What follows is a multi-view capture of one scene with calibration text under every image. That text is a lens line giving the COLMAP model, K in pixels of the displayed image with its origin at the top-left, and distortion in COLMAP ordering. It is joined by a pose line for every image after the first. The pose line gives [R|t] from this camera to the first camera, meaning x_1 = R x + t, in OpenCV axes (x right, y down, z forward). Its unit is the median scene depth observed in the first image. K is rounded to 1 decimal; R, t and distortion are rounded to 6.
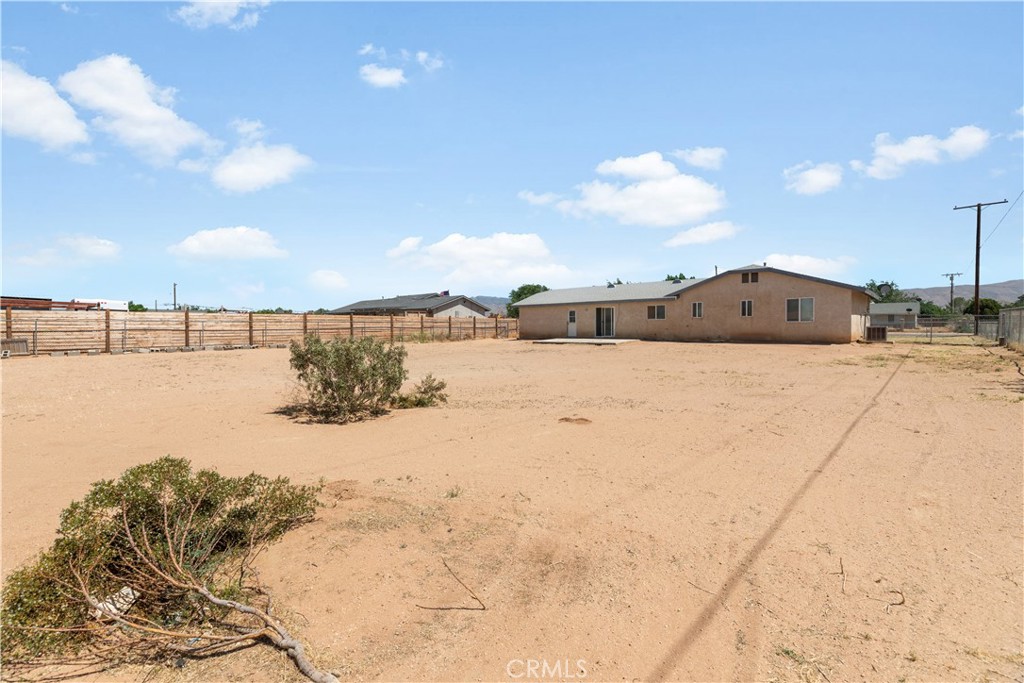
lens RADIAL K [[454.1, 0, 511.8], [0, 454.1, 336.7], [0, 0, 1]] dist [0.005532, -0.001029]
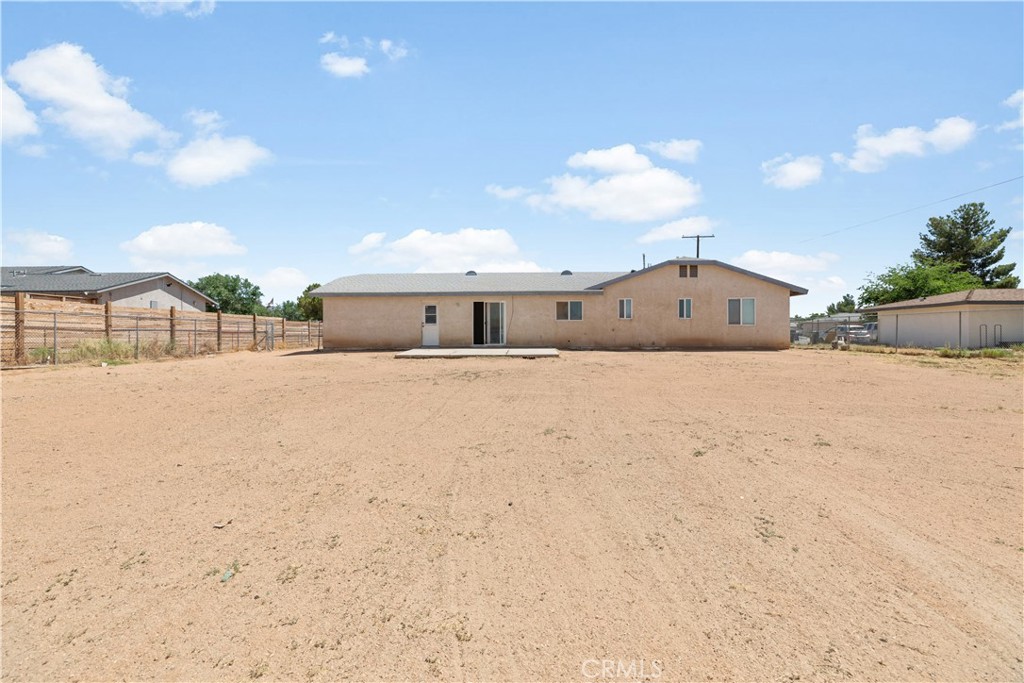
lens RADIAL K [[454.1, 0, 513.1], [0, 454.1, 341.8], [0, 0, 1]] dist [0.005532, -0.001029]
pose [[0.766485, -0.006464, 0.642230, -0.215500], [0.012324, 0.999913, -0.004645, -0.001895], [-0.642144, 0.011475, 0.766498, 0.498265]]
